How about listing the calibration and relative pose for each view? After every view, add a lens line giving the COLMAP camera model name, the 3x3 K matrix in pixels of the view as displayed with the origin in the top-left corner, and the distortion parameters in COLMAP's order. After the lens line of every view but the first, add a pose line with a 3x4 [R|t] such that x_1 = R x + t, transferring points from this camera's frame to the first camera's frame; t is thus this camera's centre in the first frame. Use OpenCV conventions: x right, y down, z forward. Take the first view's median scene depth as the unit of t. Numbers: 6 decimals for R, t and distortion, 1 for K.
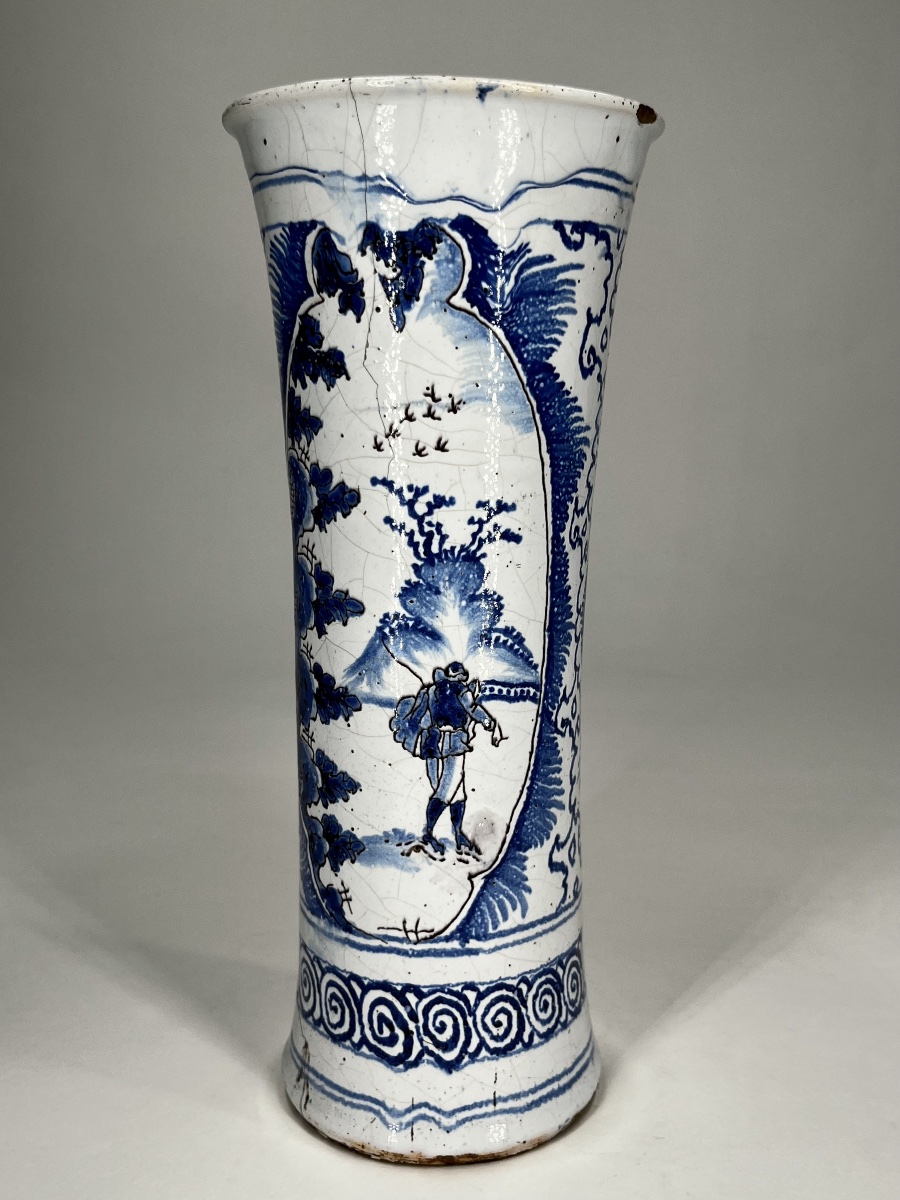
lens RADIAL K [[1240.0, 0, 458.3], [0, 1240.0, 615.1], [0, 0, 1]] dist [0.082856, -0.468179]
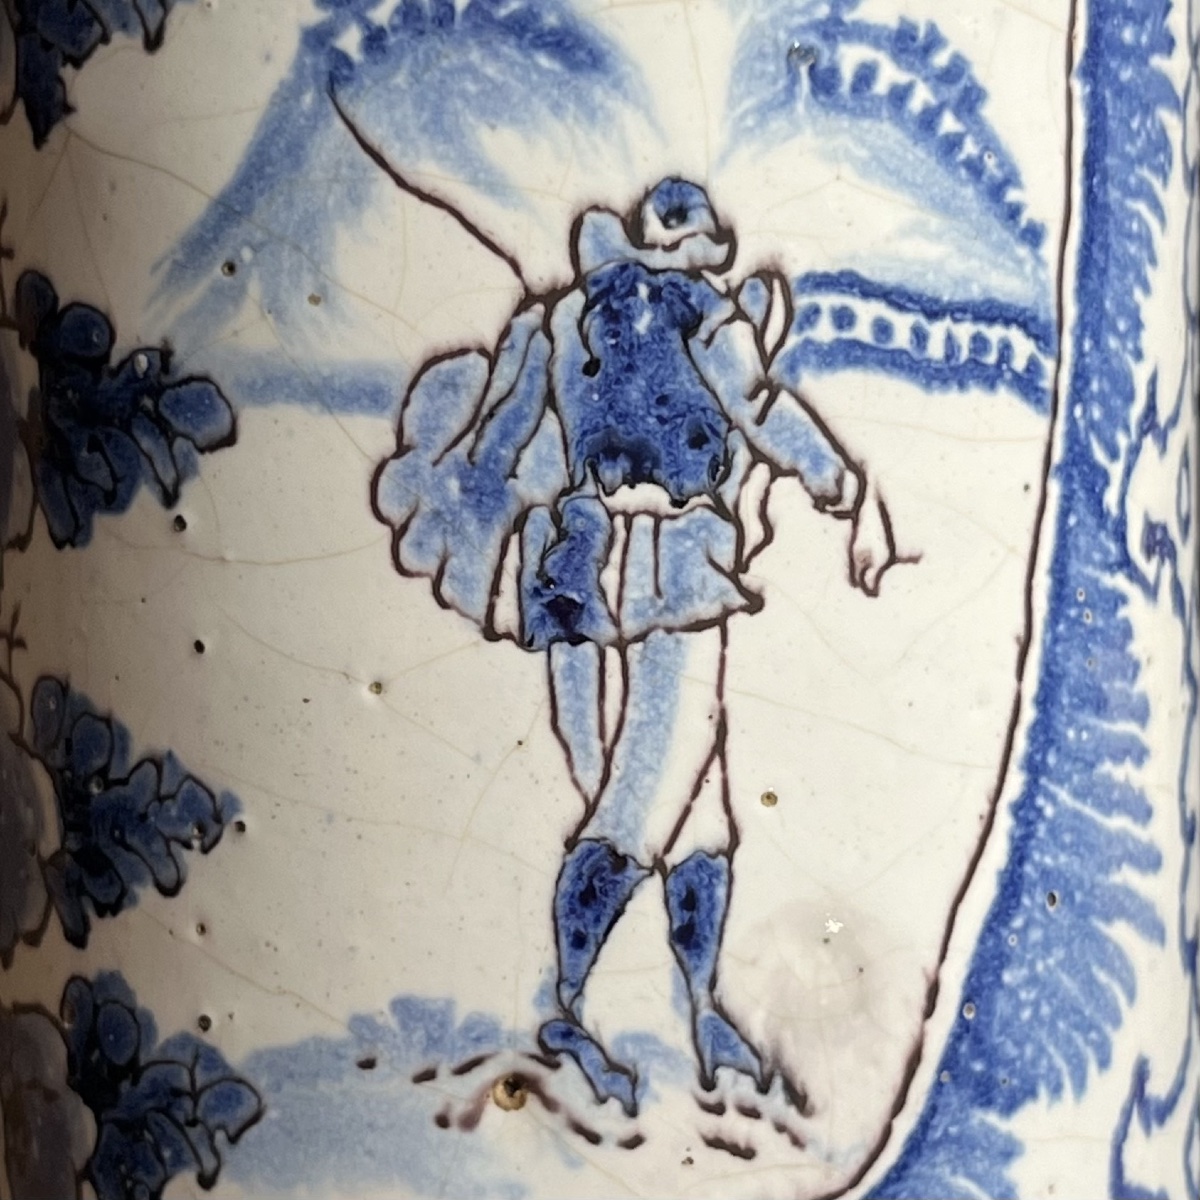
lens RADIAL K [[3456.6, 0, 600.0], [0, 3456.6, 600.0], [0, 0, 1]] dist [0.109543, -0.340002]
pose [[0.999246, -0.023582, 0.030830, -0.035237], [0.027086, 0.992561, -0.118699, 0.180608], [-0.027801, 0.119445, 0.992451, 0.417070]]
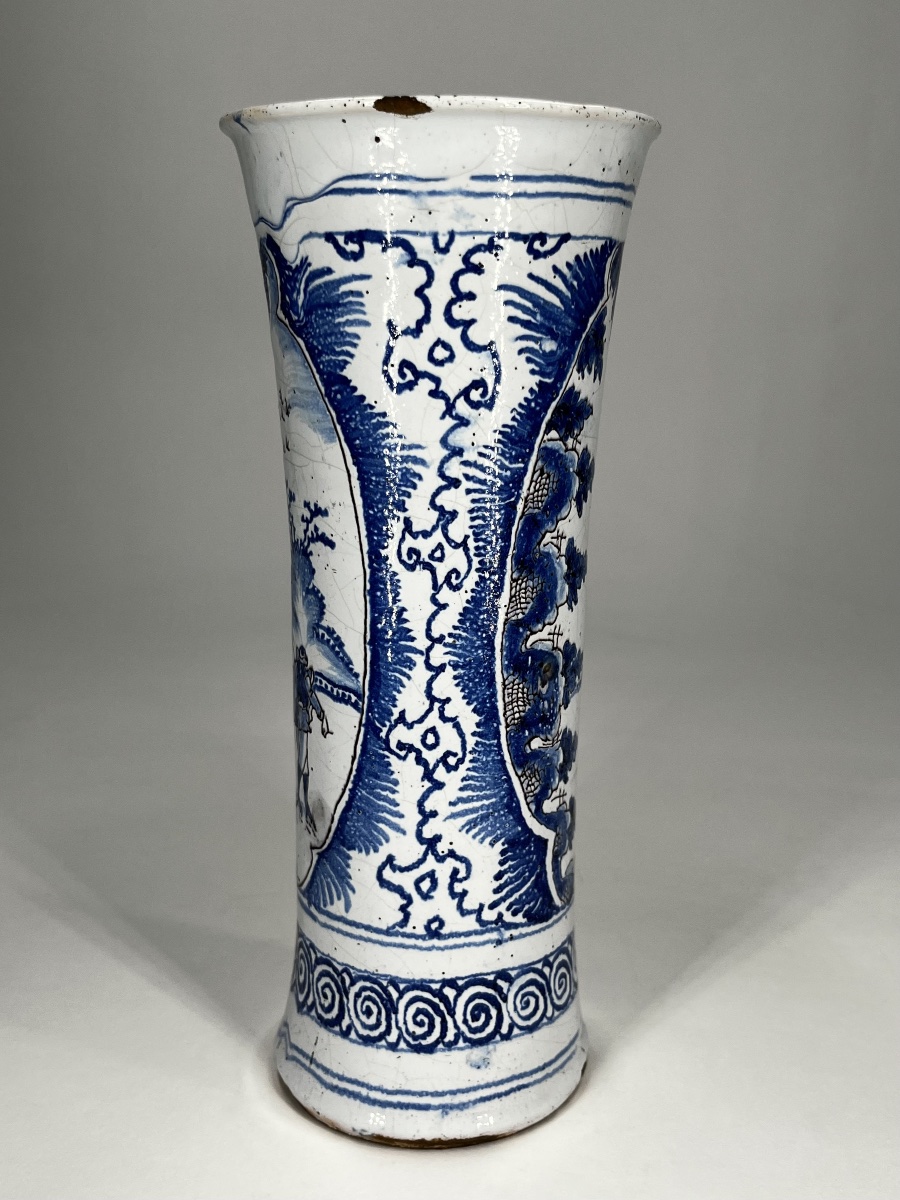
lens RADIAL K [[1240.0, 0, 458.3], [0, 1240.0, 615.1], [0, 0, 1]] dist [0.082856, -0.468179]
pose [[0.384999, 0.233312, -0.892940, 1.009161], [-0.195494, 0.966180, 0.168159, -0.196369], [0.901975, 0.109823, 0.417589, 0.667824]]
